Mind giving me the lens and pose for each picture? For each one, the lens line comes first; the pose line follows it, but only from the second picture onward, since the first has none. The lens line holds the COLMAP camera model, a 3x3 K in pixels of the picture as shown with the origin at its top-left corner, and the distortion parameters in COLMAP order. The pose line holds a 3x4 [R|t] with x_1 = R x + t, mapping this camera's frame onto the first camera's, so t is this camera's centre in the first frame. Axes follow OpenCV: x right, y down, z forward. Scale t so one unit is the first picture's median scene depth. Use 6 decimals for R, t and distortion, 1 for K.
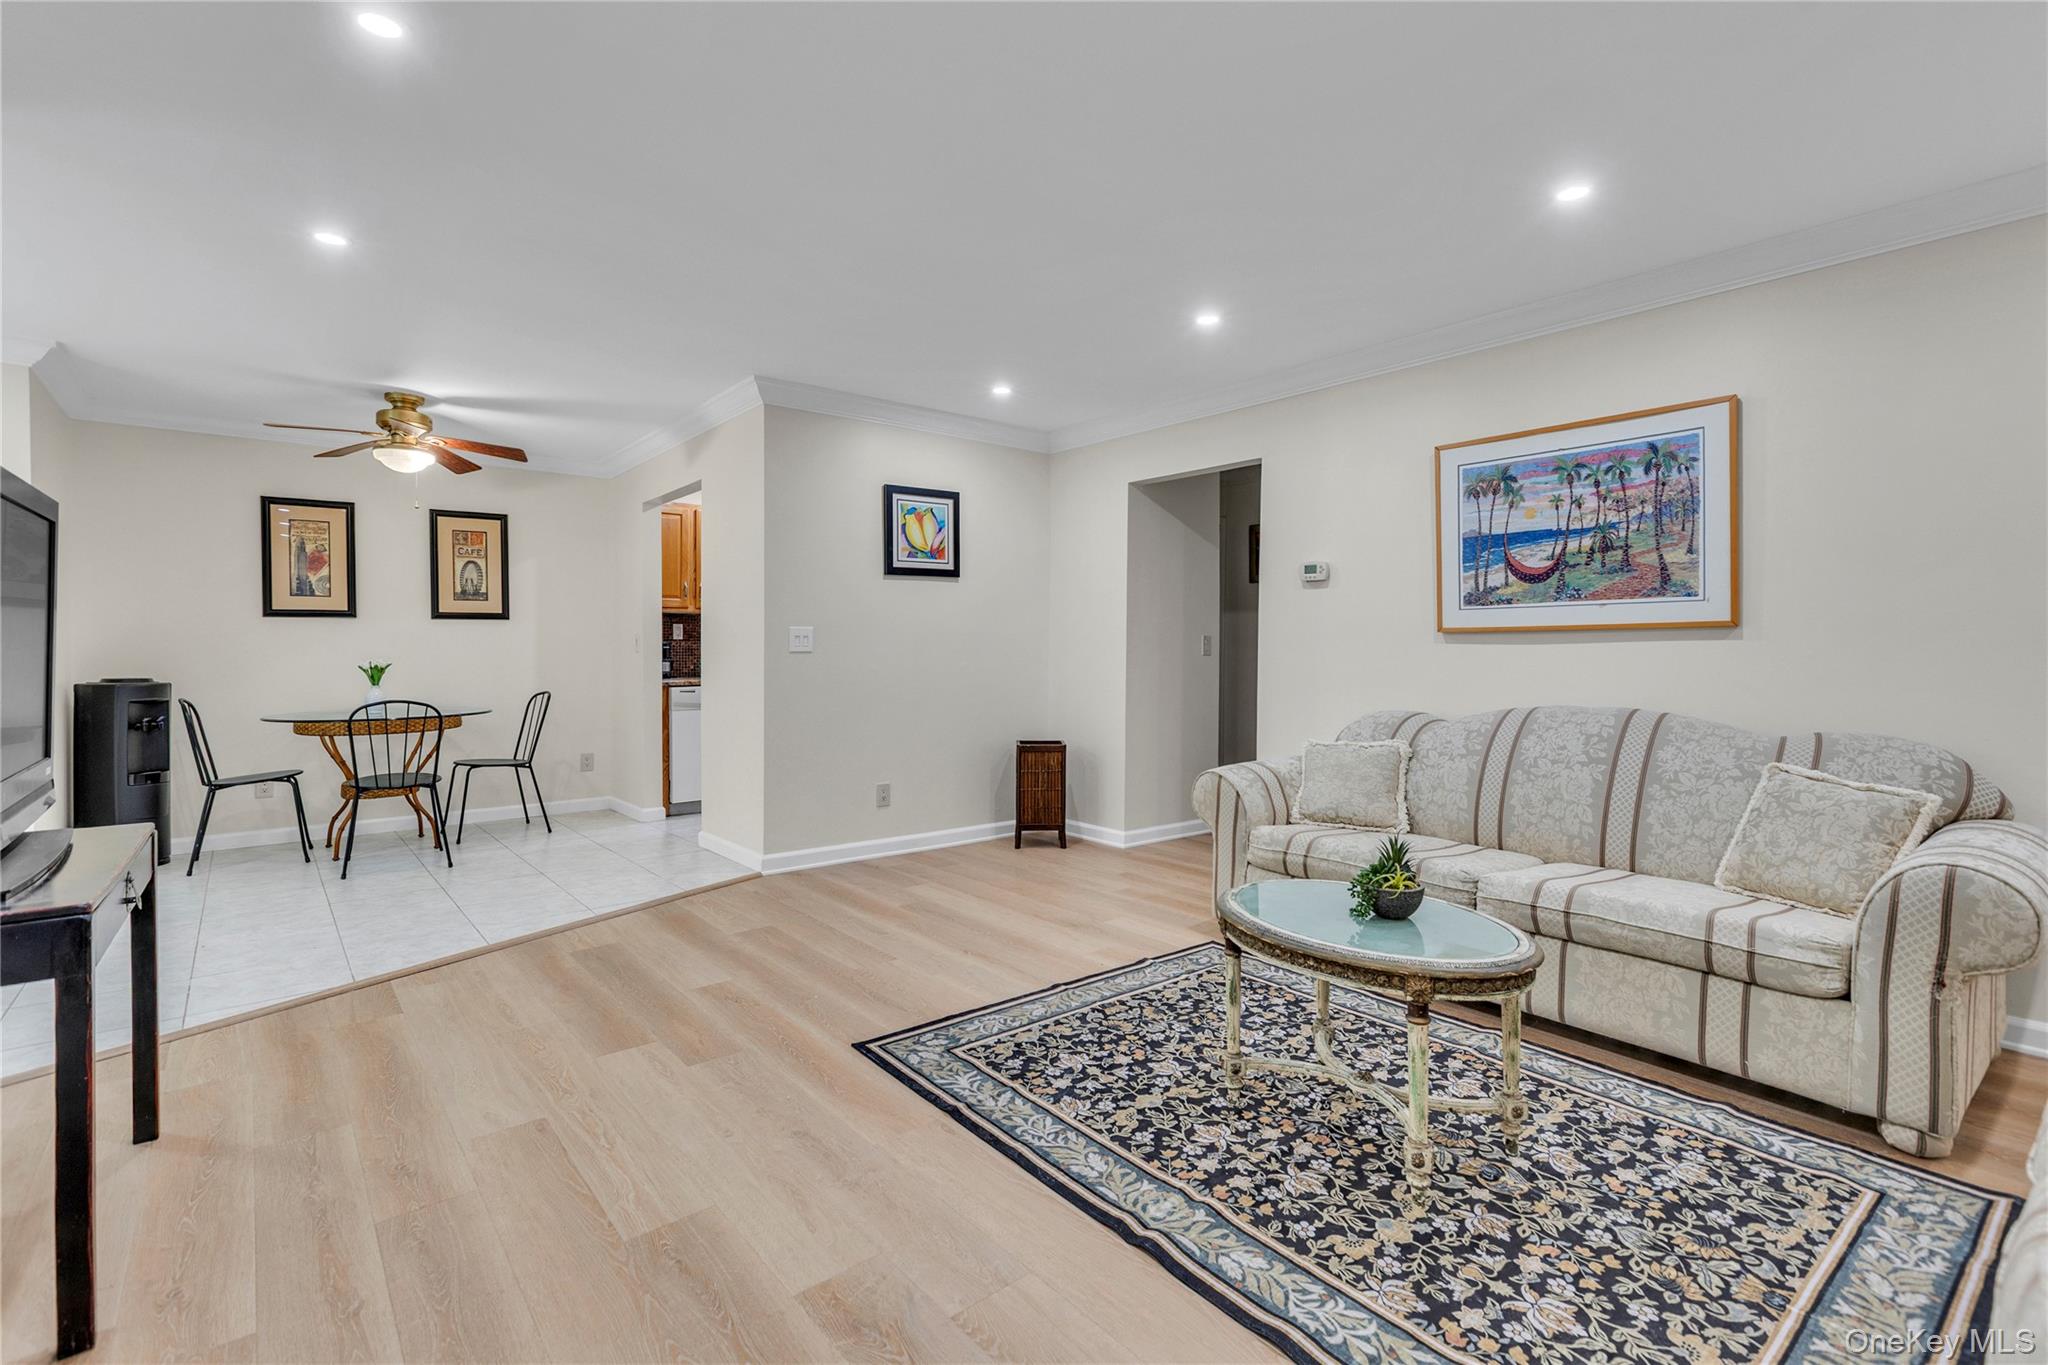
lens RADIAL K [[944.7, 0, 1033.8], [0, 944.7, 651.3], [0, 0, 1]] dist [-0.001569, -0.000429]
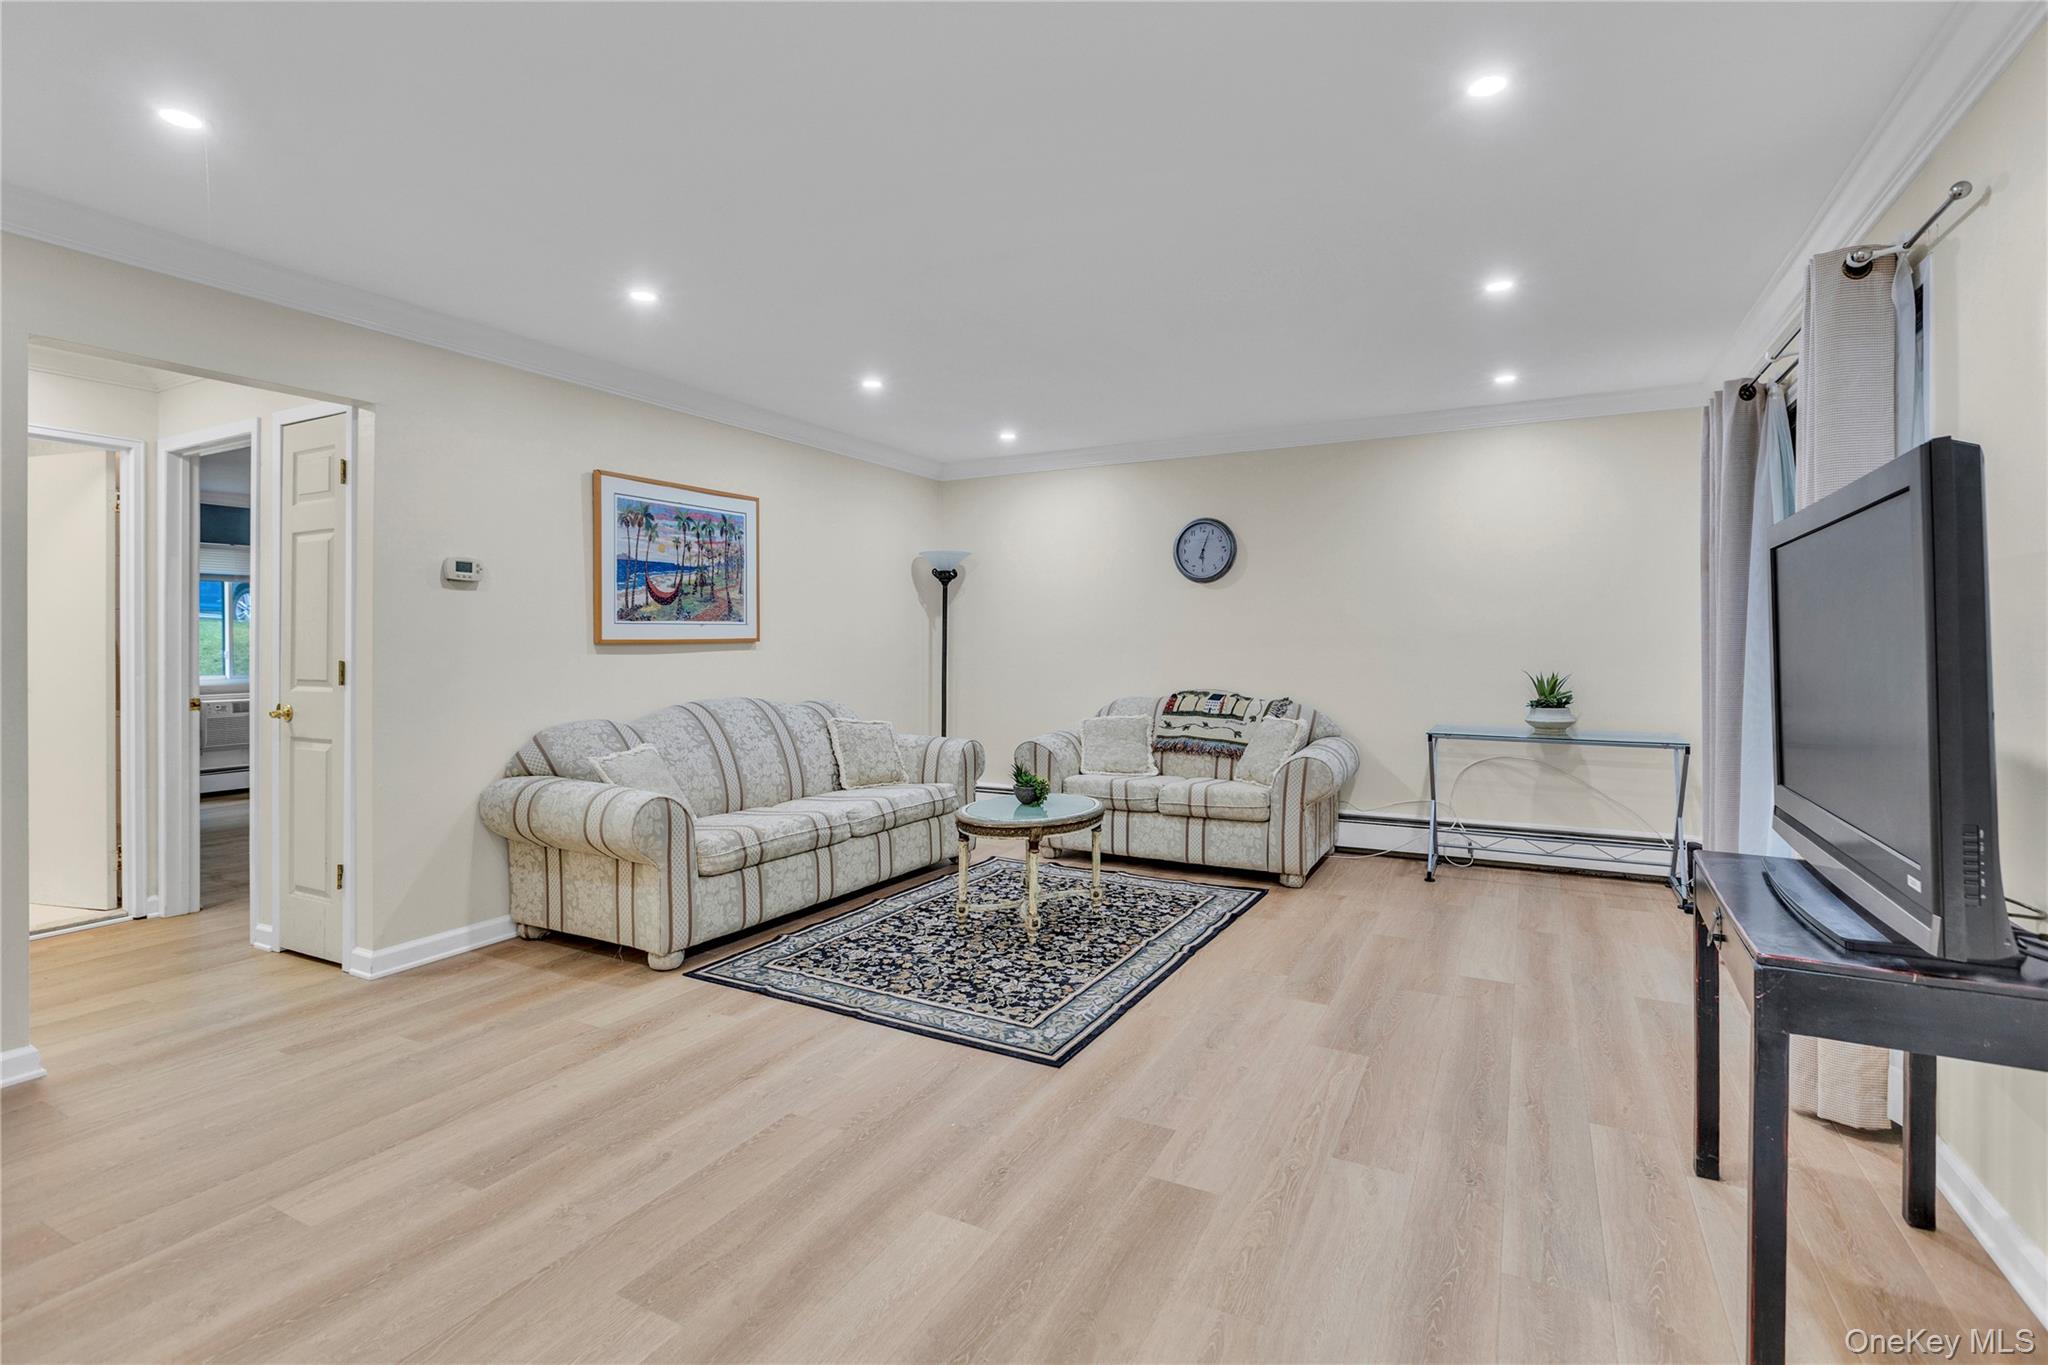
lens RADIAL K [[944.7, 0, 1033.8], [0, 944.7, 651.3], [0, 0, 1]] dist [-0.001569, -0.000429]
pose [[-0.382413, -0.009838, 0.923939, -1.062501], [0.003856, 0.999918, 0.012243, -0.032482], [-0.923983, 0.008245, -0.382344, 1.356941]]
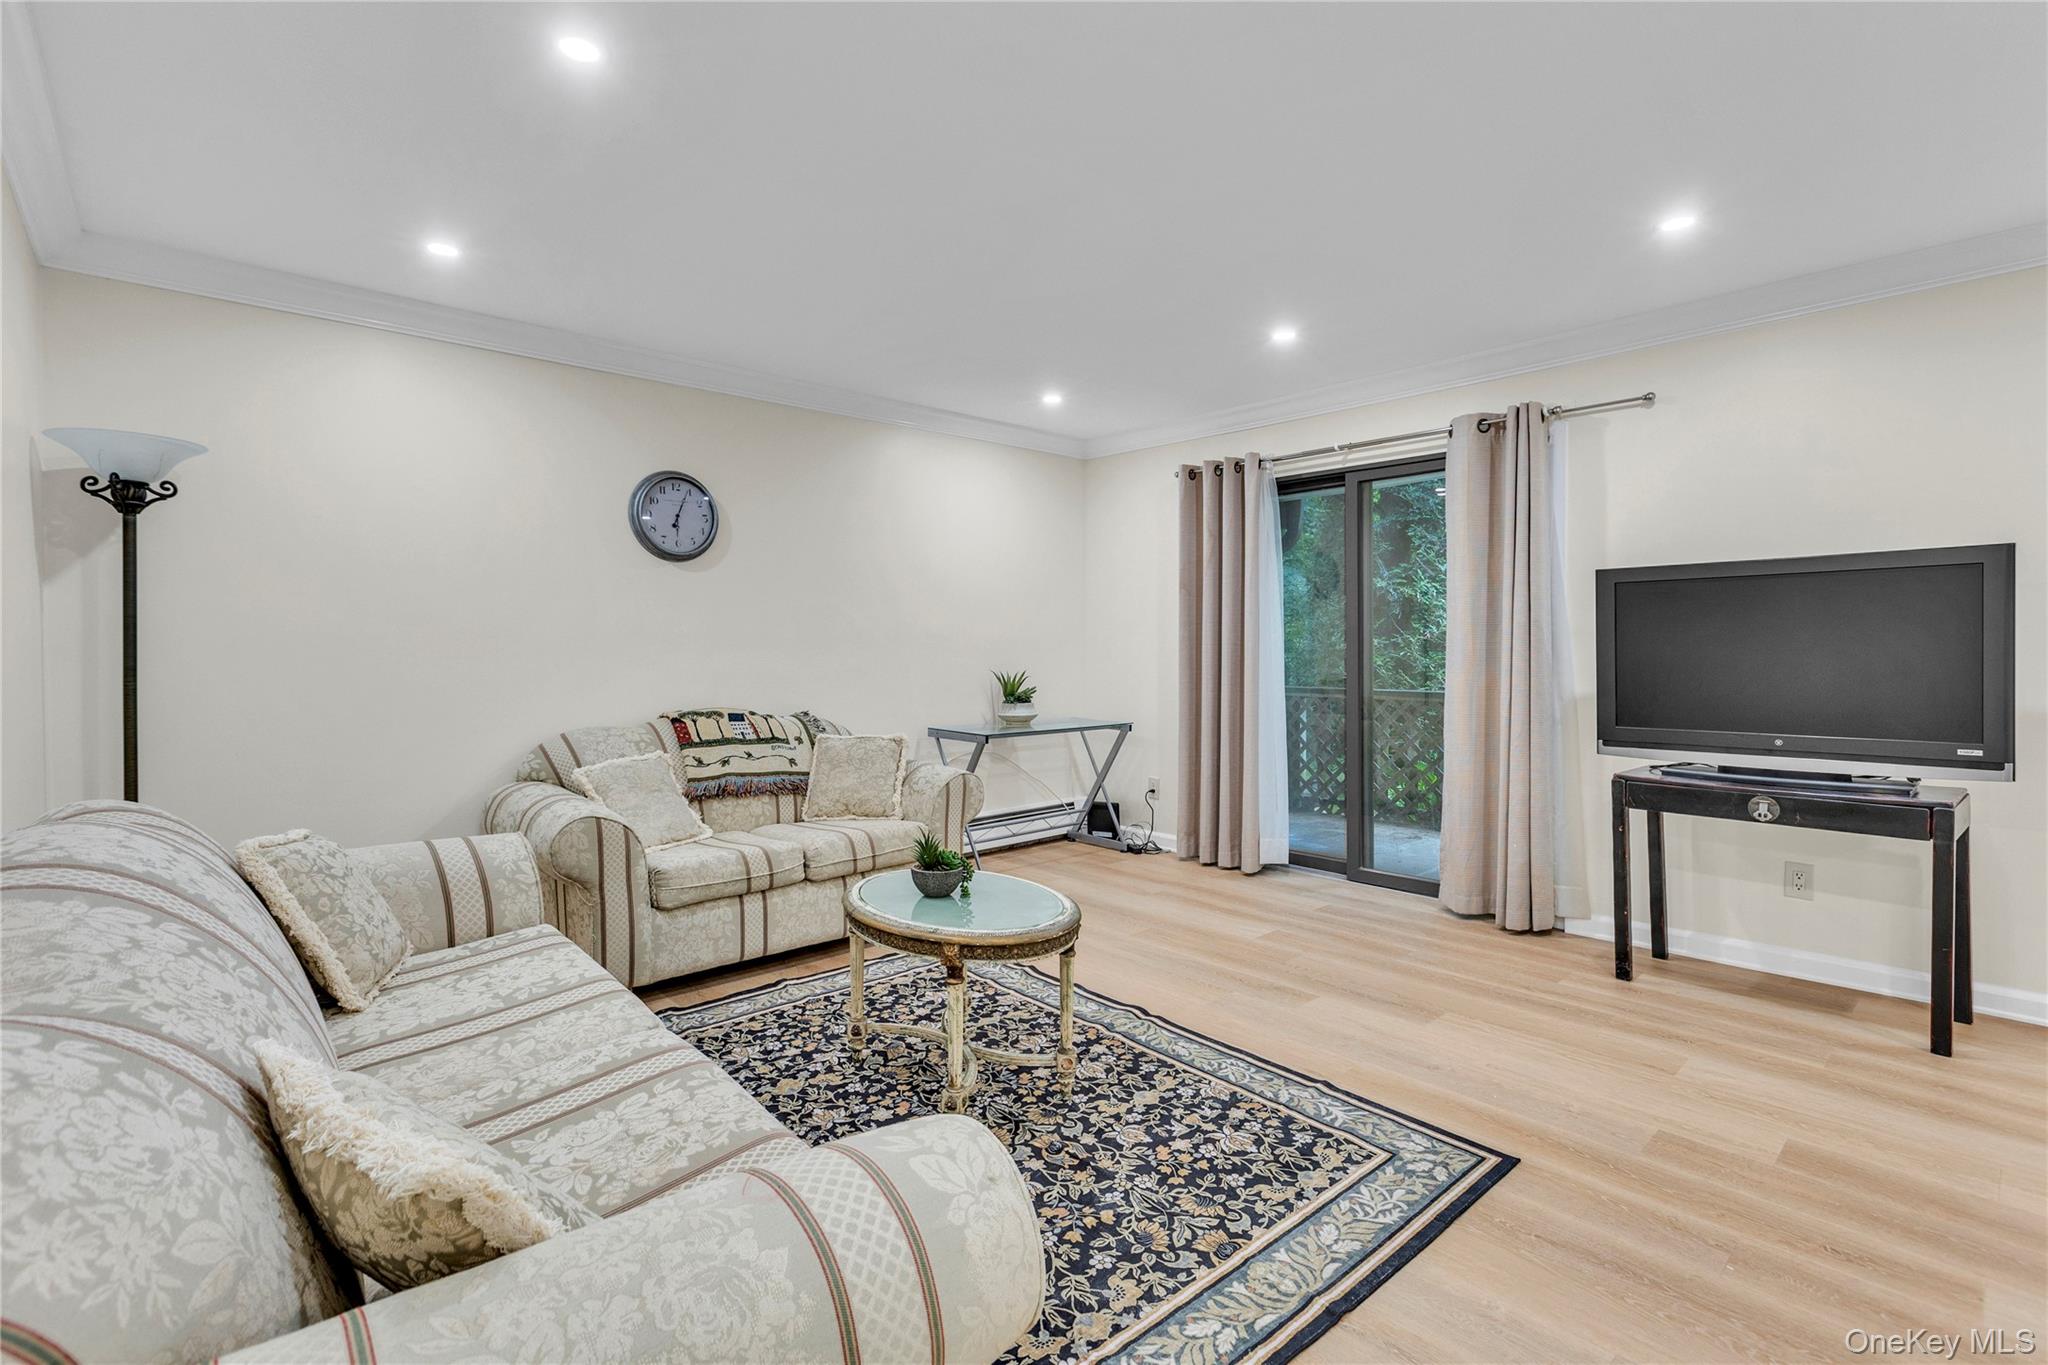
lens RADIAL K [[922.1, 0, 1027.7], [0, 922.1, 656.8], [0, 0, 1]] dist [0.005754, -0.000314]
pose [[-0.999299, 0.002047, -0.037371, 0.247266], [0.001587, 0.999923, 0.012331, -0.022050], [0.037394, 0.012263, -0.999225, 1.711446]]
